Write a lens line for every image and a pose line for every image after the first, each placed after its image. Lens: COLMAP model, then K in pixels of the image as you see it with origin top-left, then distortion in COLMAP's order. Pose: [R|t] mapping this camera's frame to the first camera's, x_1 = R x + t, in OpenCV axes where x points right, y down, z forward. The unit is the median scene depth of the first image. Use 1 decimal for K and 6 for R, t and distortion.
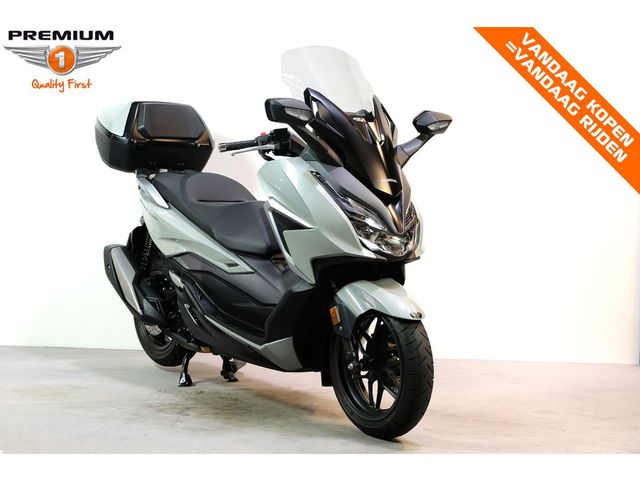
lens RADIAL K [[985.7, 0, 320.0], [0, 985.7, 240.0], [0, 0, 1]] dist [0.006700, -0.017181]
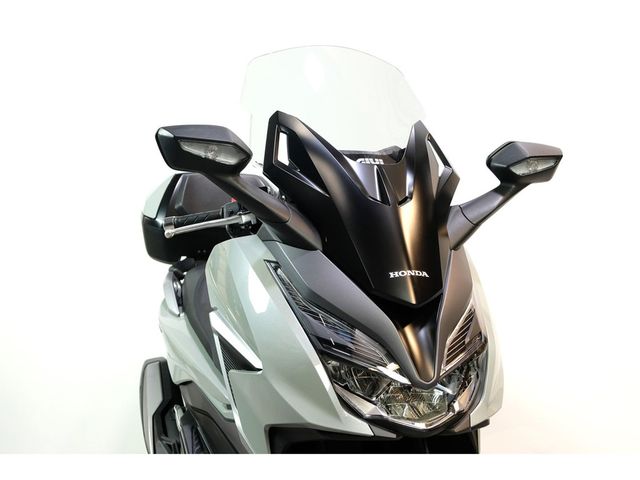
lens RADIAL K [[804.4, 0, 320.0], [0, 804.4, 240.0], [0, 0, 1]] dist [-0.177333, 0.000929]
pose [[0.945387, -0.038432, -0.323678, 0.148086], [0.010350, 0.996063, -0.088038, -0.039300], [0.325787, 0.079880, 0.942063, 0.558618]]
